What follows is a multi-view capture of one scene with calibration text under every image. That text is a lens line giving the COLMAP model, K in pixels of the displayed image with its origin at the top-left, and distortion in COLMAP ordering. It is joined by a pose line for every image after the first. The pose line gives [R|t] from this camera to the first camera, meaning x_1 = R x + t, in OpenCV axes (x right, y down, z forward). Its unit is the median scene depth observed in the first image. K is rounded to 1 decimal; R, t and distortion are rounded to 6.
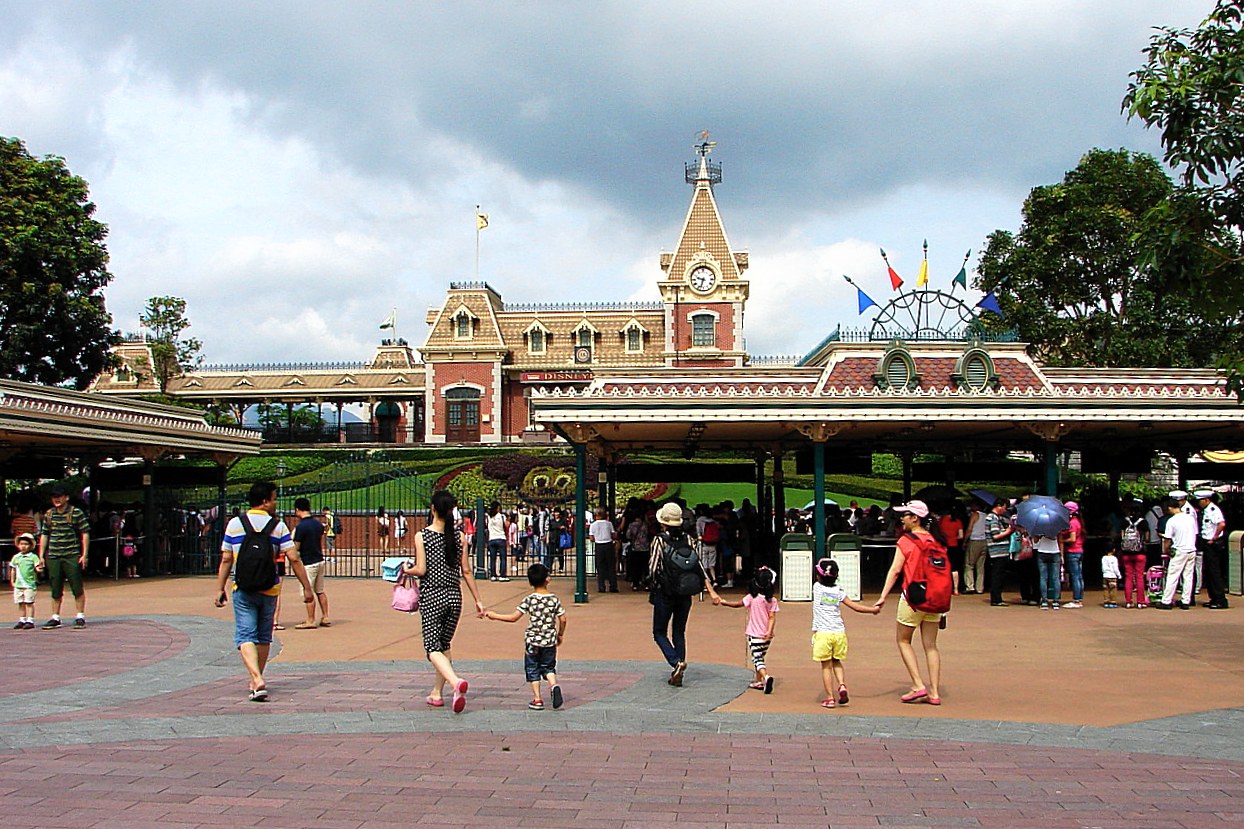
lens RADIAL K [[1963.1, 0, 622.0], [0, 1963.1, 414.5], [0, 0, 1]] dist [-0.032945, -0.025103]
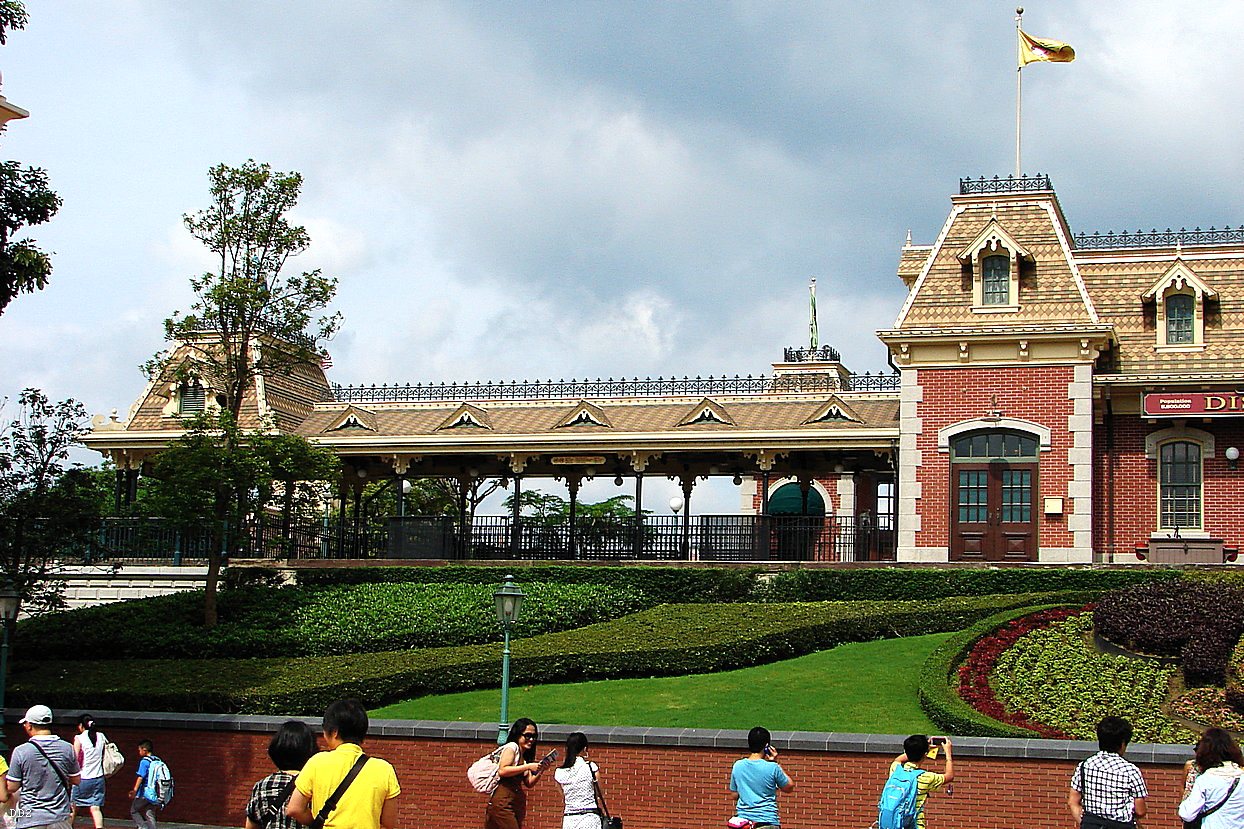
lens RADIAL K [[2178.1, 0, 622.0], [0, 2178.1, 414.5], [0, 0, 1]] dist [0.012491, 0.139344]
pose [[0.985007, 0.004324, -0.172462, -0.079234], [-0.020931, 0.995296, -0.094589, 0.026841], [0.171242, 0.096781, 0.980464, 0.552198]]
